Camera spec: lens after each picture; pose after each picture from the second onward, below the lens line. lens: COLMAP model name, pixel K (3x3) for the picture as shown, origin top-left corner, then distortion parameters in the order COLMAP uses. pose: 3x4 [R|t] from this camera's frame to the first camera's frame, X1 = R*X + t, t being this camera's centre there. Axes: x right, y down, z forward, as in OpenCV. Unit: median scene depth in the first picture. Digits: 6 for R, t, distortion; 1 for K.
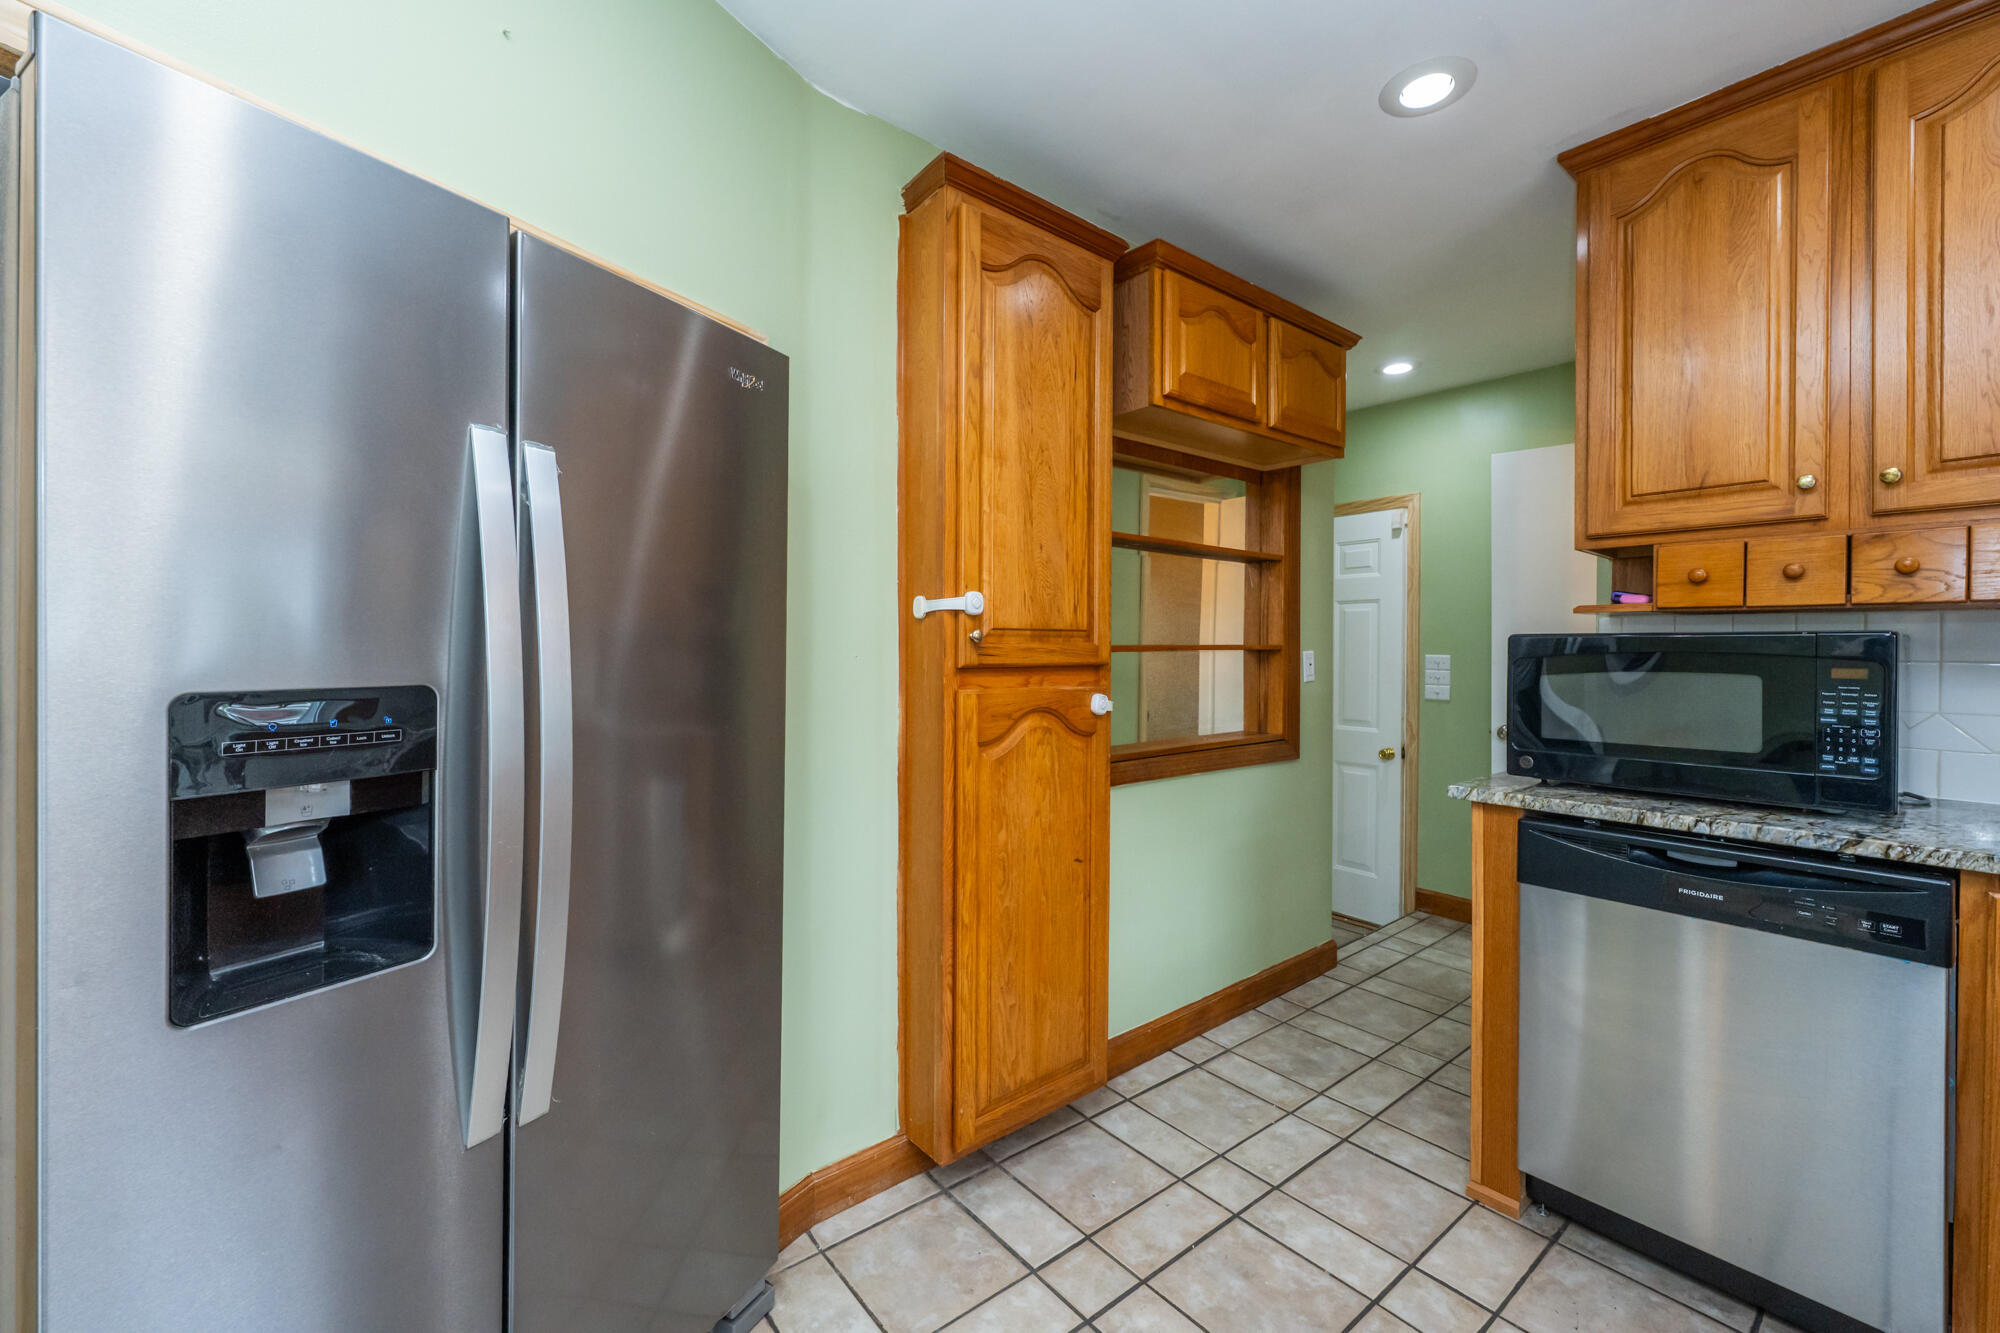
lens RADIAL K [[805.9, 0, 993.9], [0, 805.9, 650.4], [0, 0, 1]] dist [-0.003747, 0.000526]
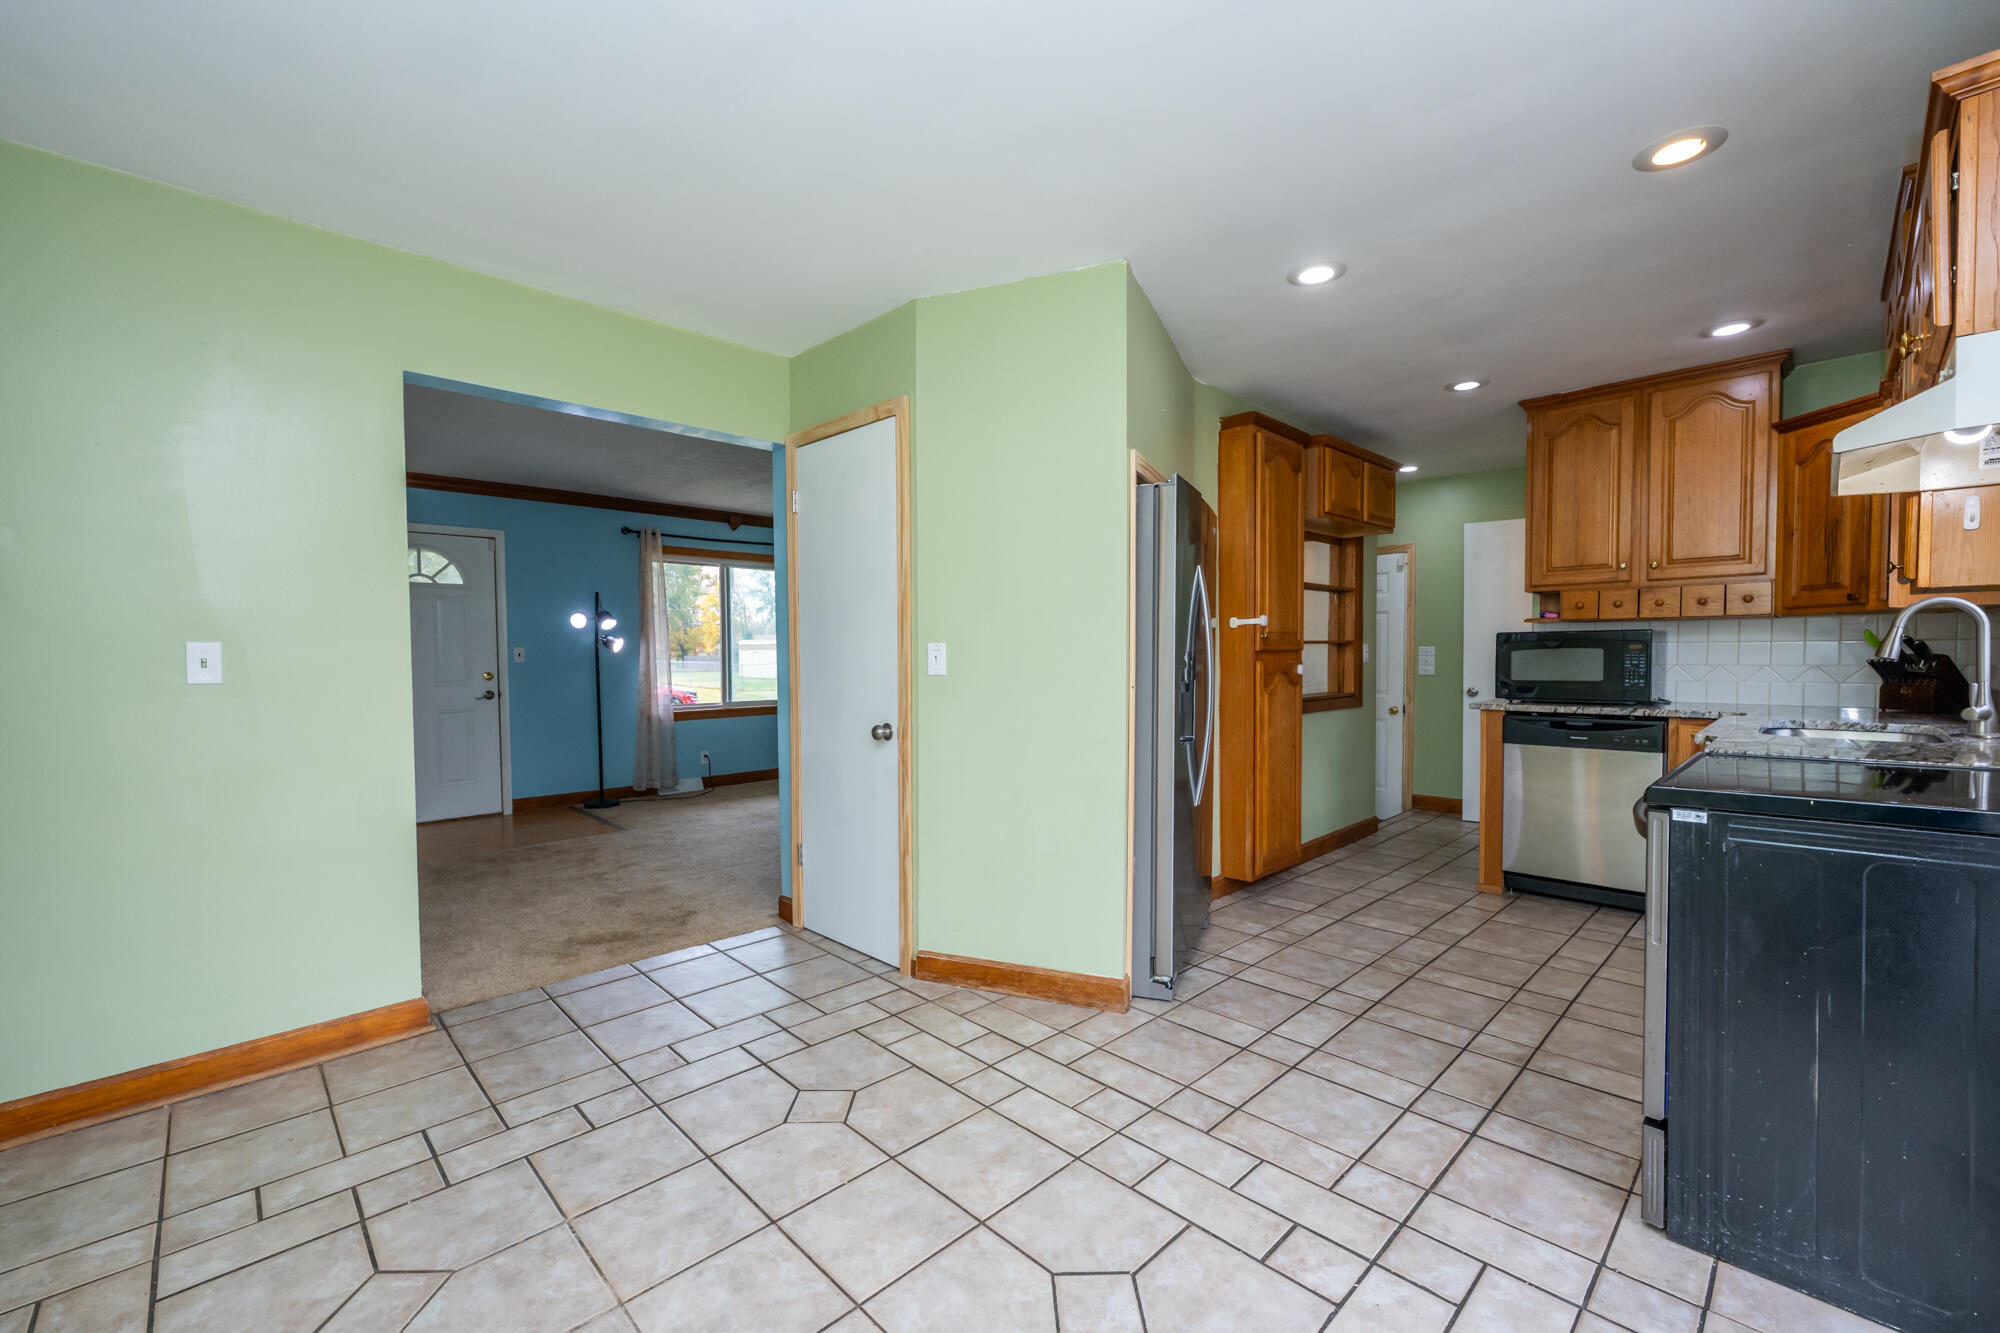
lens RADIAL K [[805.9, 0, 988.6], [0, 805.9, 682.1], [0, 0, 1]] dist [-0.003747, 0.000526]
pose [[0.996347, -0.016934, 0.083697, -0.905437], [0.014145, 0.999328, 0.033805, 0.021078], [-0.084214, -0.032498, 0.995918, -1.043201]]
